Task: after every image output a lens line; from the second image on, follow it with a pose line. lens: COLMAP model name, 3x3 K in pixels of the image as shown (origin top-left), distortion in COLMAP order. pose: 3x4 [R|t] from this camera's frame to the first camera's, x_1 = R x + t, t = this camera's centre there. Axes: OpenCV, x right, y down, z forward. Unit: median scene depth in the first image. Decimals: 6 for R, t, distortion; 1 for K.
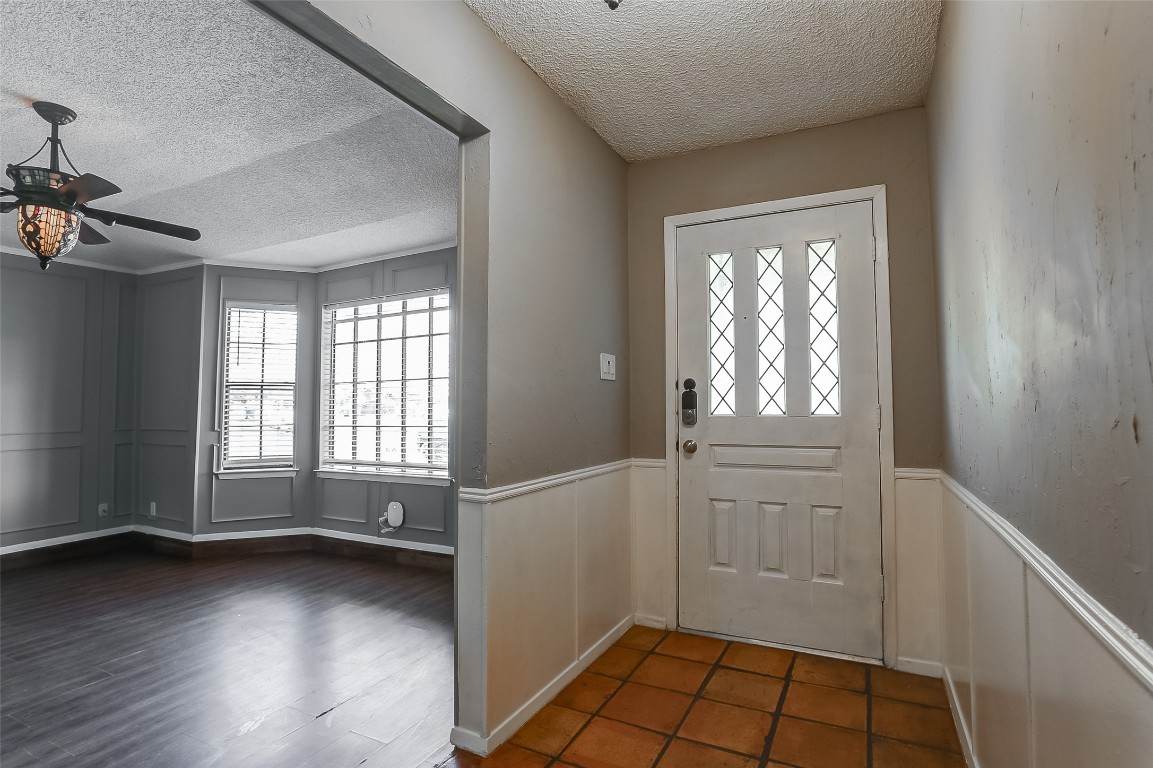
lens RADIAL K [[569.7, 0, 576.5], [0, 569.7, 384.0], [0, 0, 1]] dist [-0.067649, 0.038355]
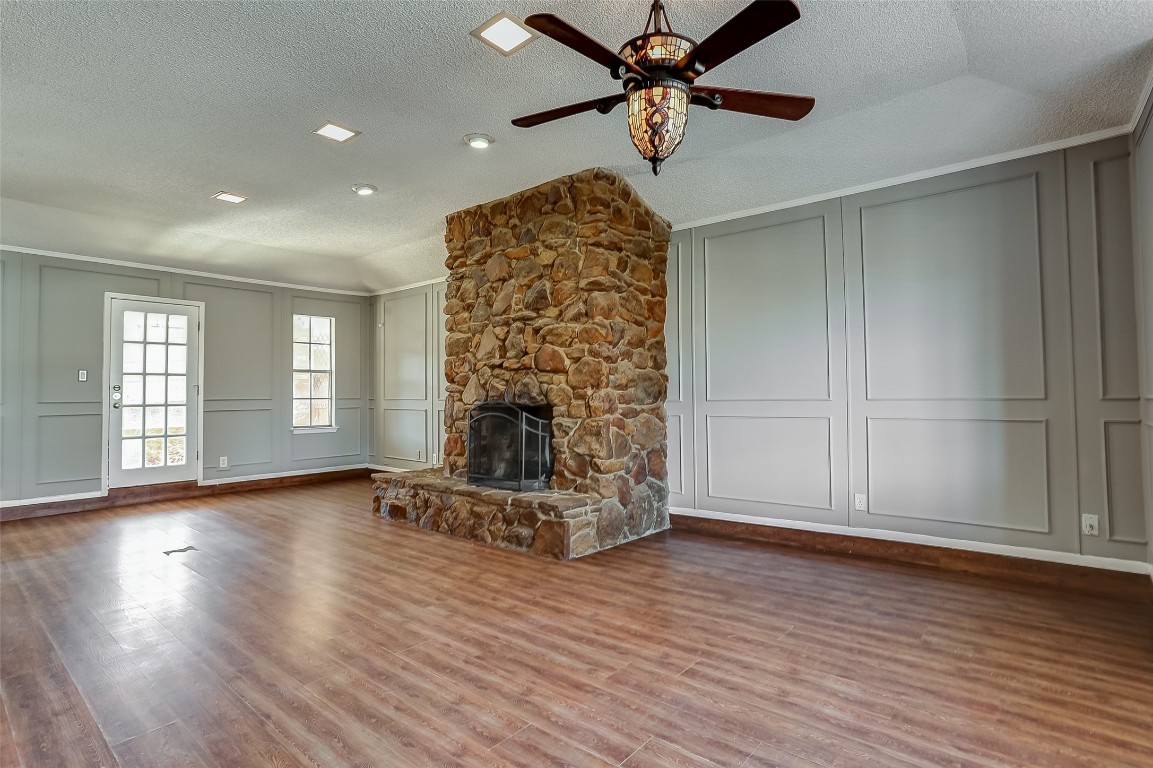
lens RADIAL K [[612.6, 0, 576.5], [0, 612.6, 384.0], [0, 0, 1]] dist [-0.074898, 0.039565]
pose [[-0.202425, -0.002272, -0.979295, -0.116026], [0.046118, 0.998866, -0.011851, 0.073840], [0.978211, -0.047562, -0.202091, 0.868232]]
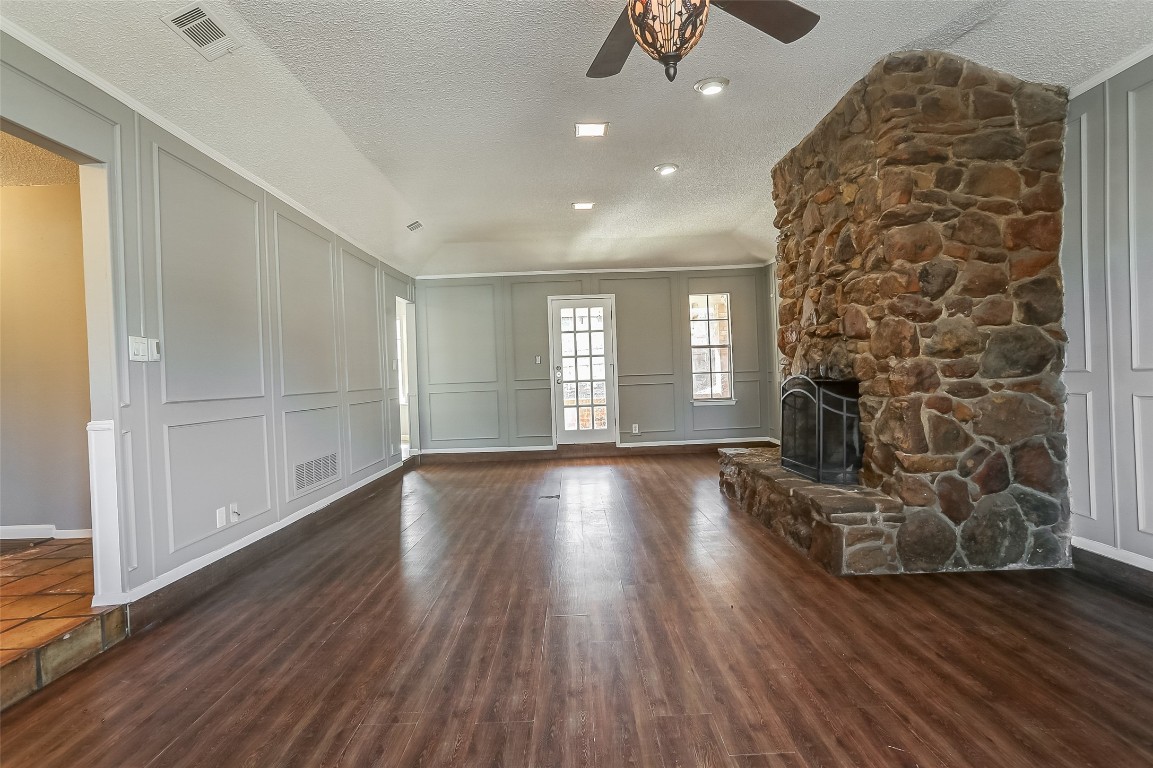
lens RADIAL K [[600.8, 0, 576.5], [0, 600.8, 384.0], [0, 0, 1]] dist [-0.071392, 0.046243]
pose [[-0.890361, 0.050410, -0.452456, -0.486193], [0.061637, 0.998048, -0.010095, 0.088698], [0.451064, -0.036877, -0.891730, 1.215824]]
